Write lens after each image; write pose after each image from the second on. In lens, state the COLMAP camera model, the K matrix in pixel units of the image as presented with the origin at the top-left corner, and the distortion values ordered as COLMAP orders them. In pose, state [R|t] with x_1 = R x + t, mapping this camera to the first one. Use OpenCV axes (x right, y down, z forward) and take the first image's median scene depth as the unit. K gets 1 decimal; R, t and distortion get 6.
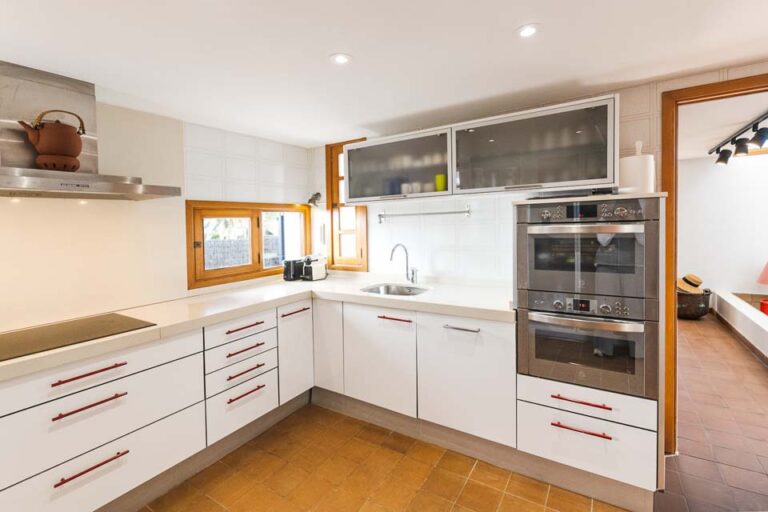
lens RADIAL K [[318.7, 0, 385.1], [0, 318.7, 224.2], [0, 0, 1]] dist [-0.001417, -0.000182]
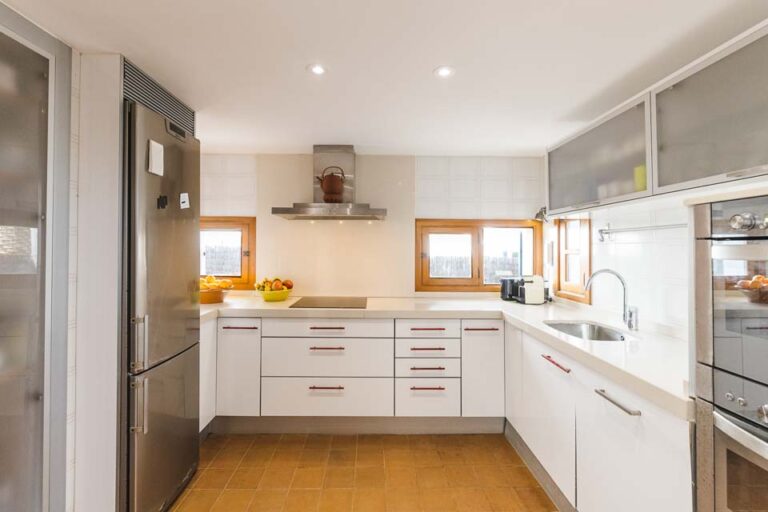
lens RADIAL K [[334.3, 0, 385.0], [0, 334.3, 237.2], [0, 0, 1]] dist [0.002185, 0.000076]
pose [[0.575458, 0.011228, -0.817754, 0.373411], [-0.029701, 0.999533, -0.007177, 0.009126], [0.817292, 0.028418, 0.575523, 0.154584]]
